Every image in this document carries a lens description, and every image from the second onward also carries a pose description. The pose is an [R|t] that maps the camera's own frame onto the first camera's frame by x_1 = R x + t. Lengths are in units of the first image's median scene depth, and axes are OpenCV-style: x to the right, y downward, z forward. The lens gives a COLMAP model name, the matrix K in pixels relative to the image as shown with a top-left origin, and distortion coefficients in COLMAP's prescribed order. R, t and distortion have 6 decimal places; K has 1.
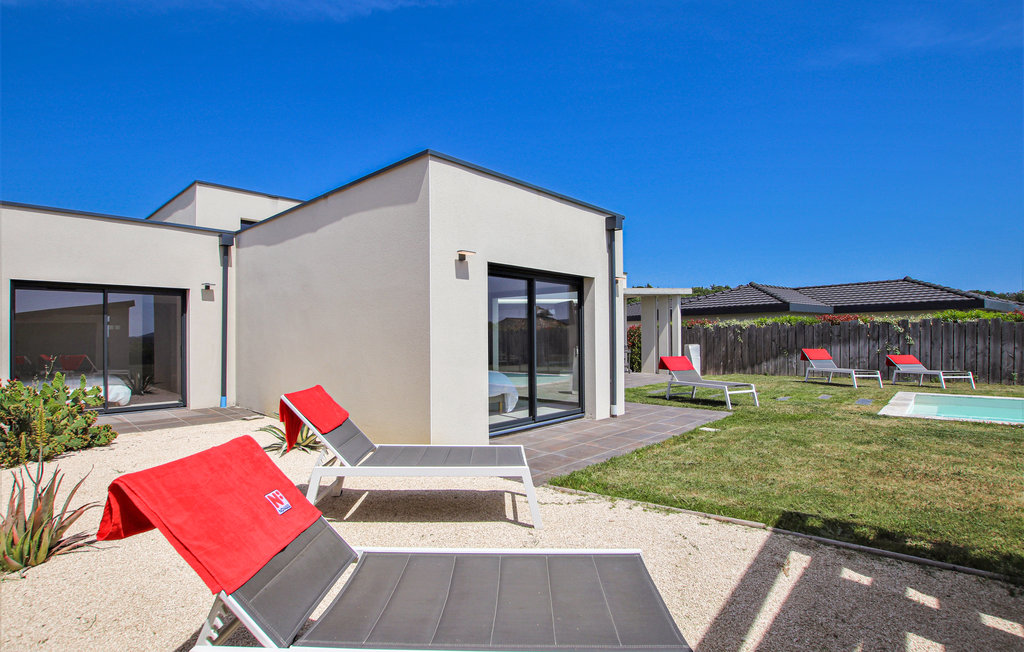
lens RADIAL K [[467.4, 0, 449.4], [0, 467.4, 332.9], [0, 0, 1]] dist [-0.000139, -0.000035]
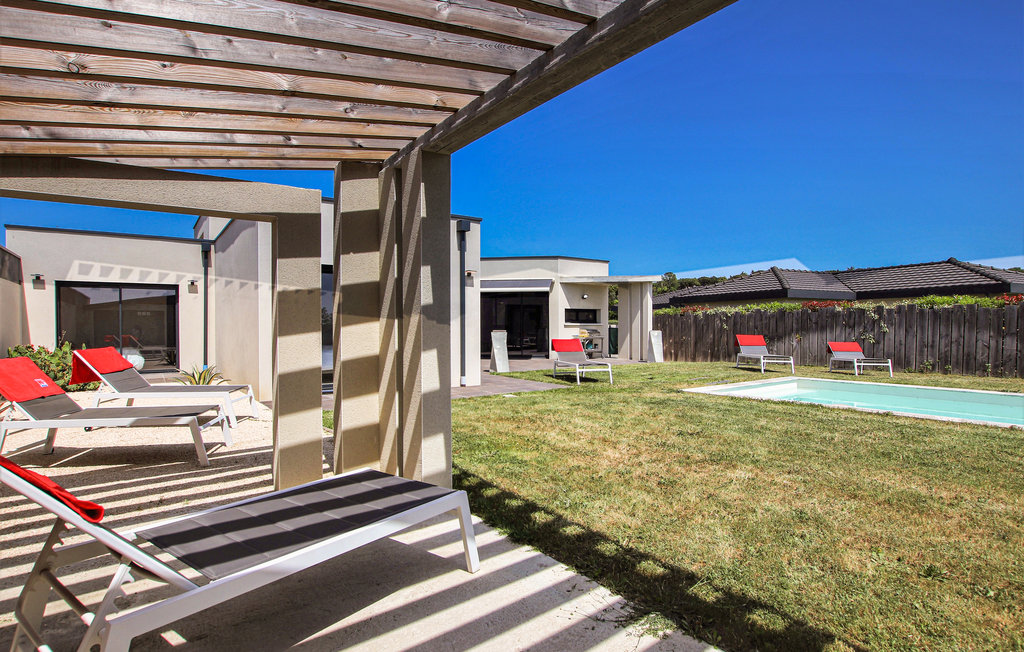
lens RADIAL K [[467.4, 0, 449.4], [0, 467.4, 332.9], [0, 0, 1]] dist [-0.000139, -0.000035]
pose [[0.977877, 0.009020, -0.208987, 0.334702], [-0.003954, 0.999688, 0.024646, 0.006478], [0.209145, -0.023275, 0.977608, -0.111520]]
